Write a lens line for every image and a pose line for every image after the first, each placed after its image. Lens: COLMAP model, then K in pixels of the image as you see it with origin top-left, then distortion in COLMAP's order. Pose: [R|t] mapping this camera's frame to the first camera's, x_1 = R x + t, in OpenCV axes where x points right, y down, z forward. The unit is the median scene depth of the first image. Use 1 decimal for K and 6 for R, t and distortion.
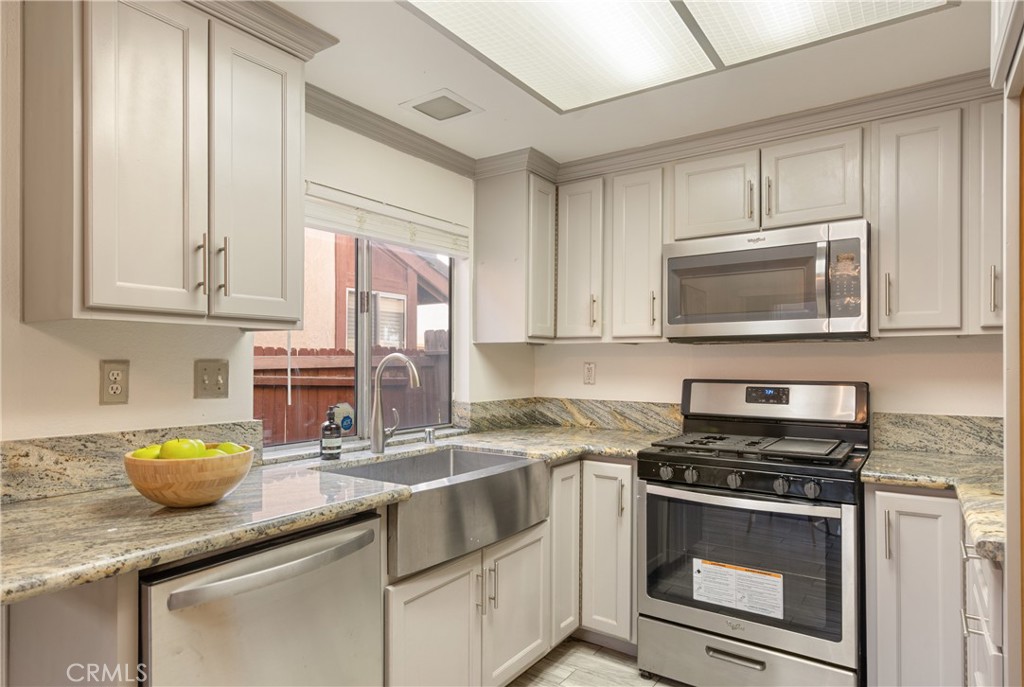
lens RADIAL K [[588.3, 0, 499.0], [0, 588.3, 361.7], [0, 0, 1]] dist [0.002267, 0.000367]
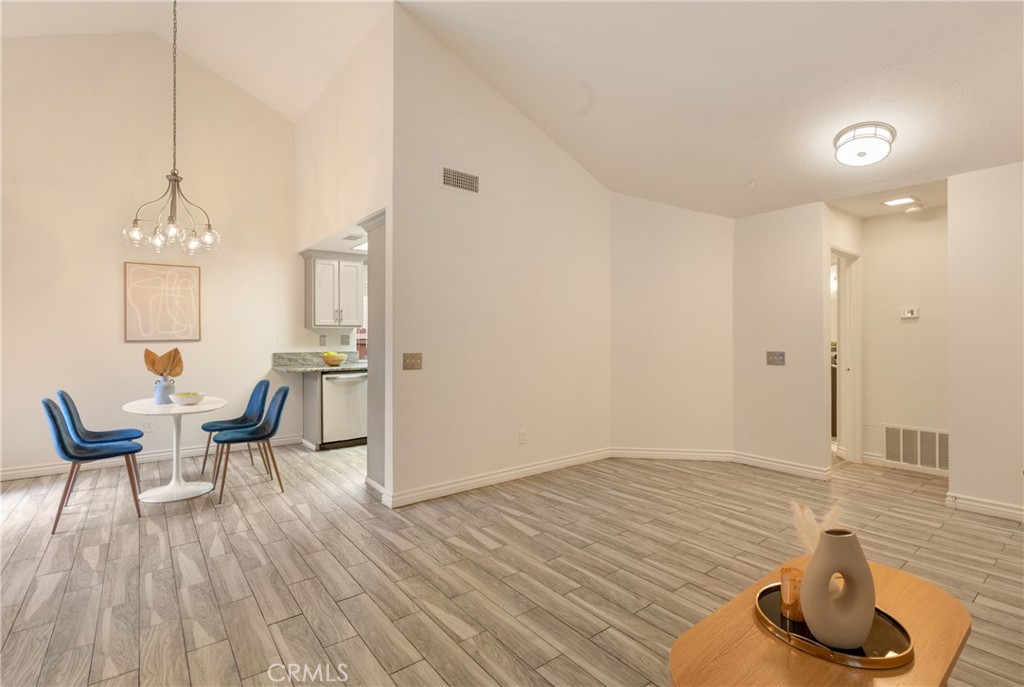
lens RADIAL K [[482.3, 0, 512.0], [0, 482.3, 343.5], [0, 0, 1]] dist [-0.002624, -0.000326]
pose [[0.957345, 0.000265, -0.288947, 1.168657], [0.005331, 0.999813, 0.018580, -0.002367], [0.288898, -0.019328, 0.957165, -1.368104]]
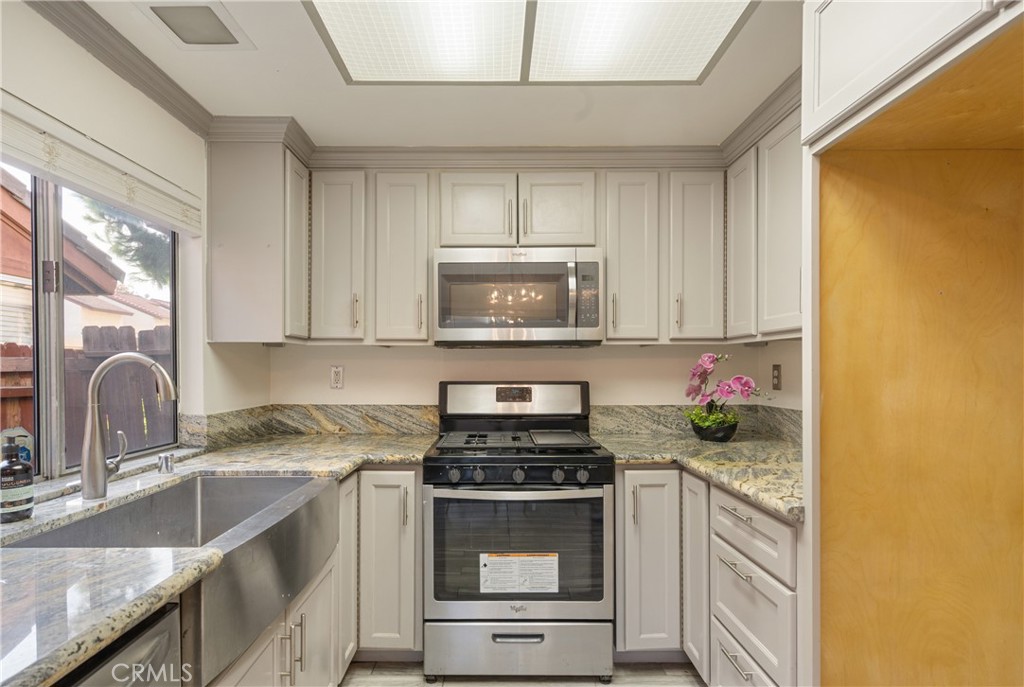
lens RADIAL K [[516.1, 0, 491.7], [0, 516.1, 373.3], [0, 0, 1]] dist [-0.002808, 0.007992]
pose [[0.820846, -0.009509, 0.571071, -0.156521], [0.000694, 0.999877, 0.015652, 0.000957], [-0.571150, -0.012452, 0.820751, 0.225044]]
